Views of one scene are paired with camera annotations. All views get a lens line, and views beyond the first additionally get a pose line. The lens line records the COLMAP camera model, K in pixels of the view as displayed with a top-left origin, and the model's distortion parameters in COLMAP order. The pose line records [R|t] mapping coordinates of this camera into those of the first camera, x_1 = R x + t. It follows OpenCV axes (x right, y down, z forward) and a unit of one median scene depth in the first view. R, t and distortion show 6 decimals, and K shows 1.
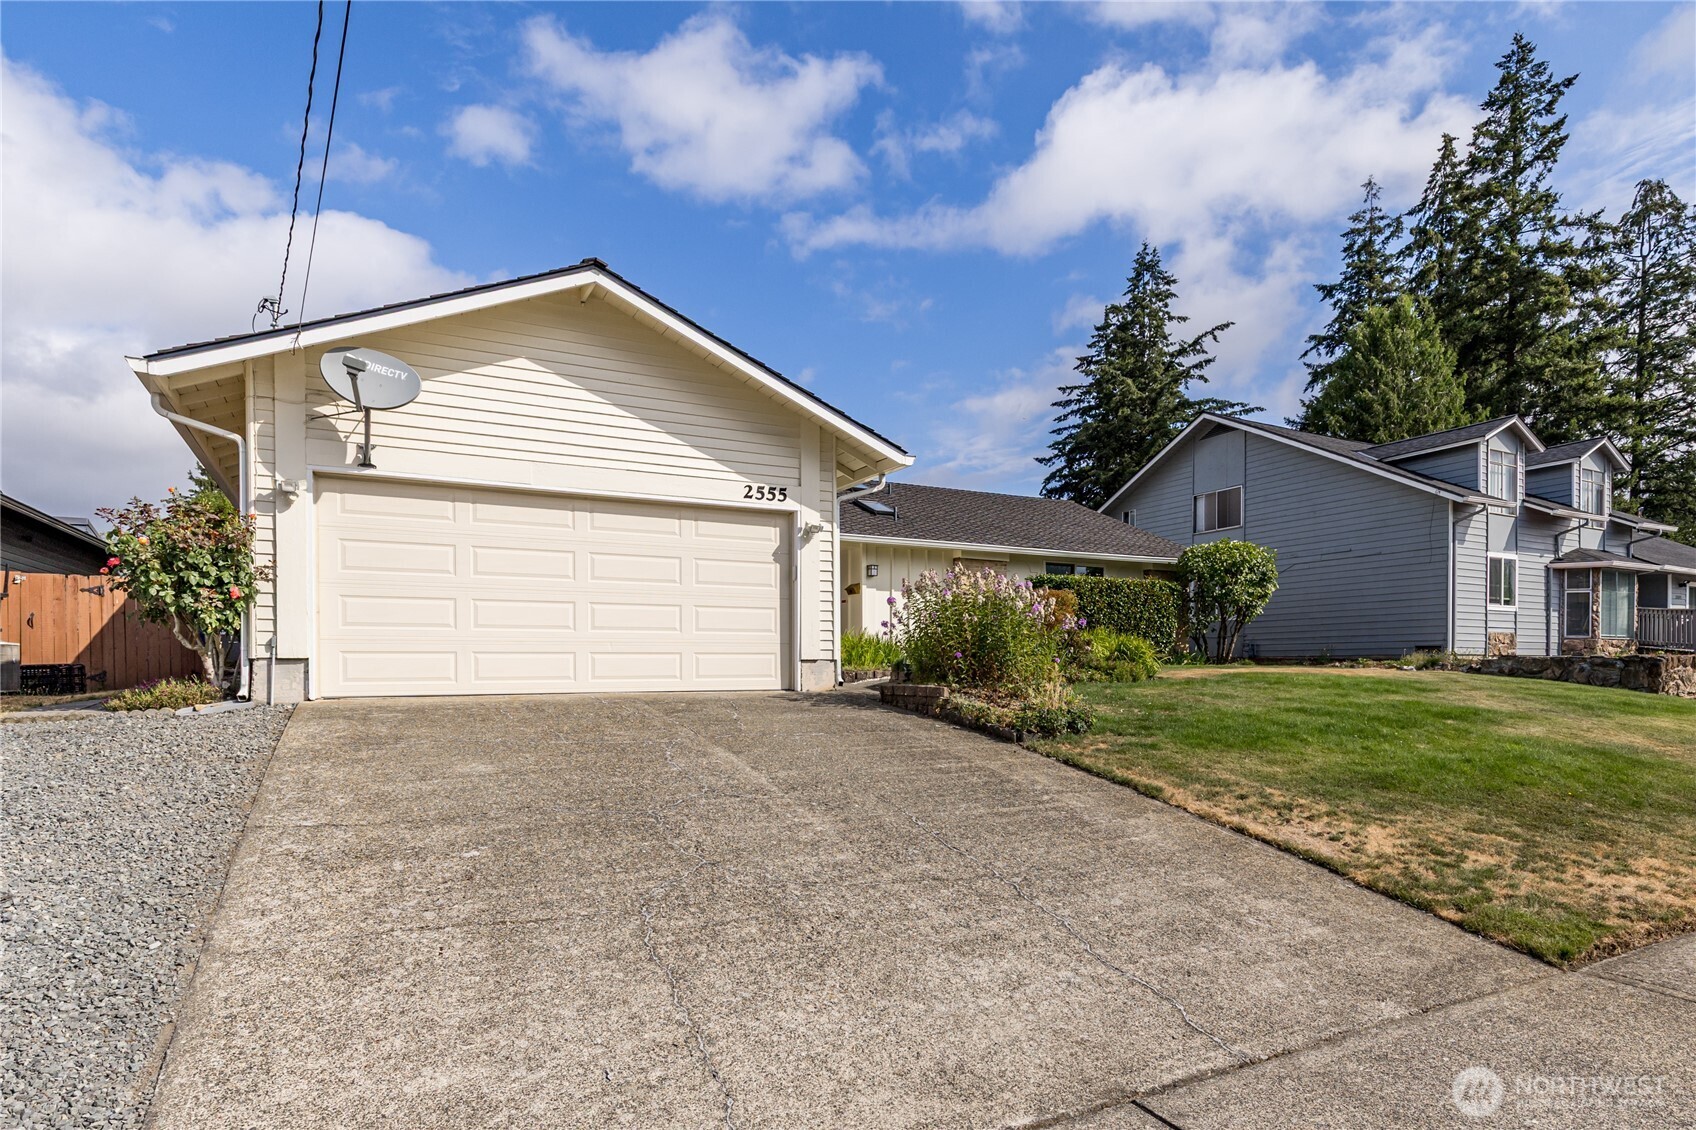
lens RADIAL K [[895.2, 0, 877.4], [0, 895.2, 668.0], [0, 0, 1]] dist [0.002944, -0.000576]
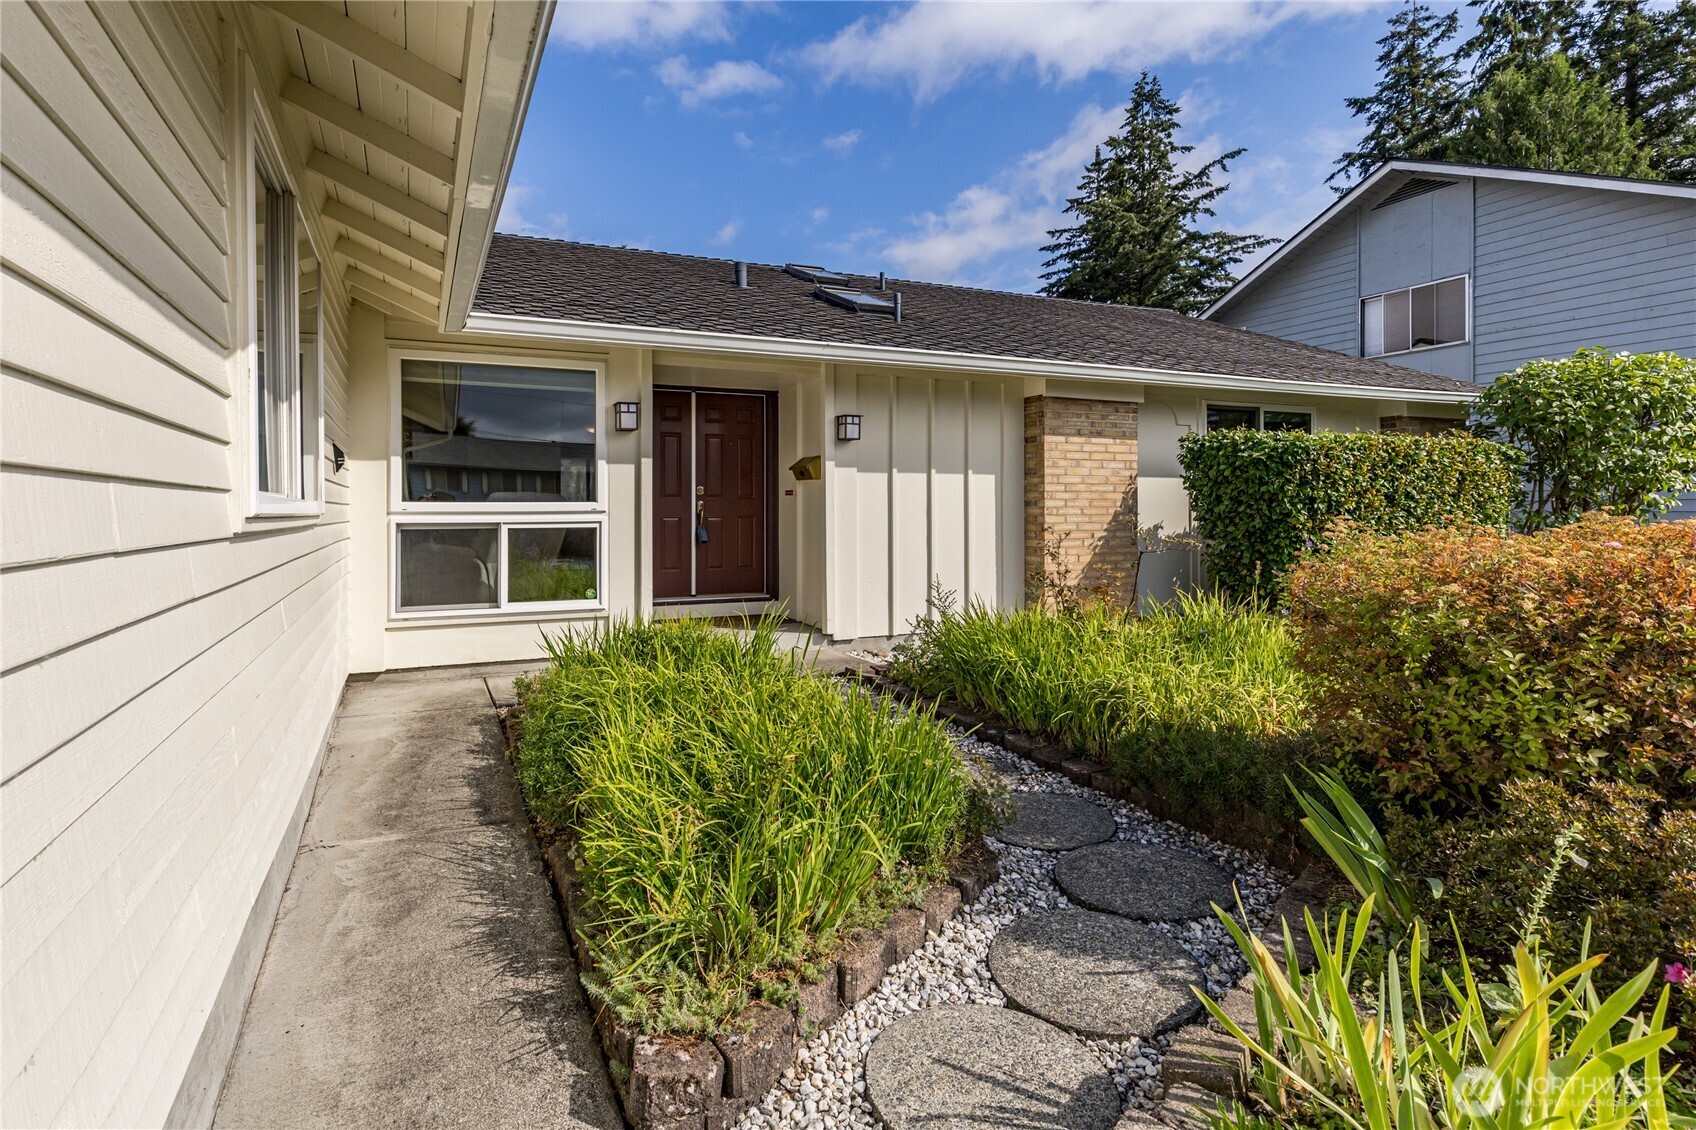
lens RADIAL K [[806.7, 0, 763.0], [0, 806.7, 516.3], [0, 0, 1]] dist [-0.017347, 0.008097]
pose [[0.992578, -0.002331, -0.121589, 0.000142], [0.003376, 0.999959, 0.008387, -0.013160], [0.121565, -0.008735, 0.992545, 0.114678]]
